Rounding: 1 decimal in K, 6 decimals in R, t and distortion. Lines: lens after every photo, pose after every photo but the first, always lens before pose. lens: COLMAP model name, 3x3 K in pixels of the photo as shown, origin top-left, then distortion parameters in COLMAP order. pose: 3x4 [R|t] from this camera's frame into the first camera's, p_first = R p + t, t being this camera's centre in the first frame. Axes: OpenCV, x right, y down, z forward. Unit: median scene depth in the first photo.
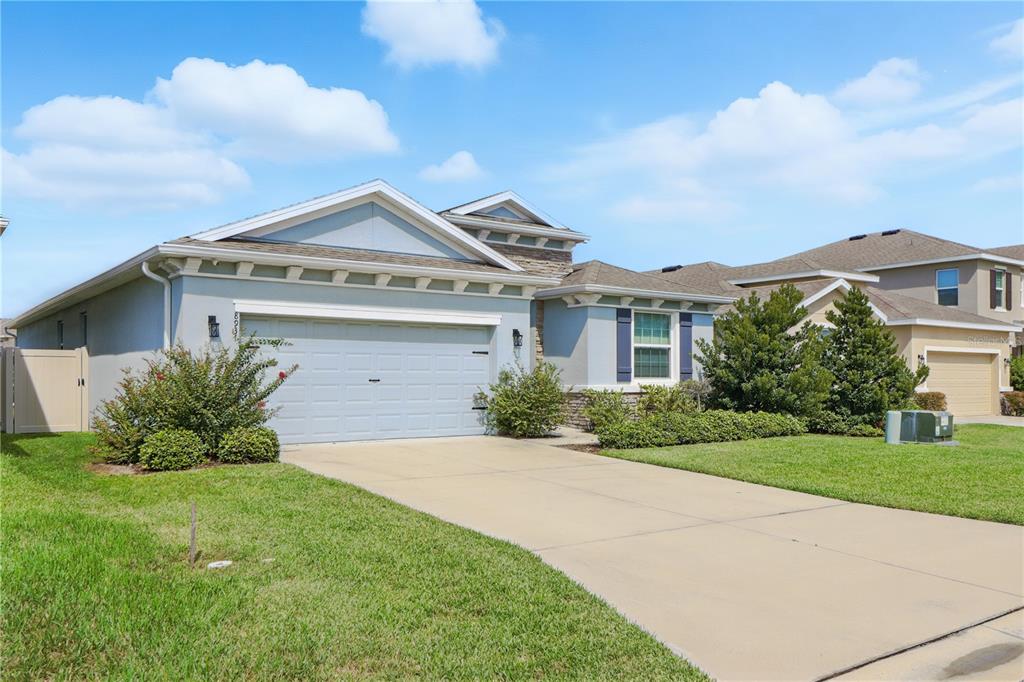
lens RADIAL K [[831.6, 0, 509.9], [0, 831.6, 367.7], [0, 0, 1]] dist [0.006402, 0.001513]
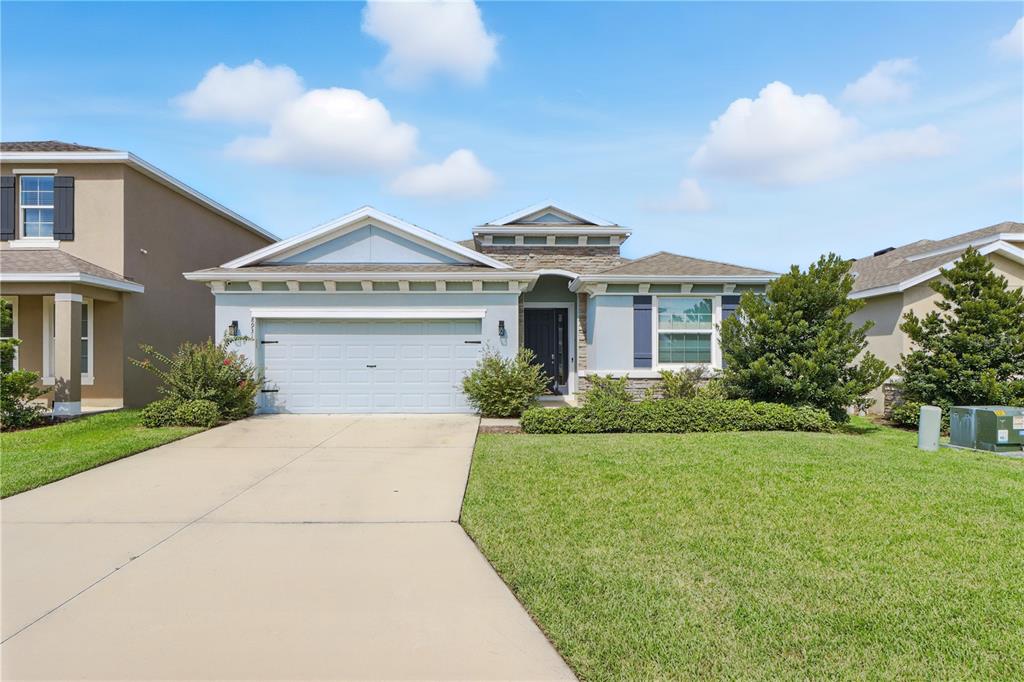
lens RADIAL K [[586.1, 0, 516.7], [0, 586.1, 365.4], [0, 0, 1]] dist [0.004552, -0.019416]
pose [[0.818940, -0.000692, -0.573878, 0.437332], [0.009847, 0.999869, 0.012846, 0.003884], [0.573794, -0.016171, 0.818840, 0.330879]]
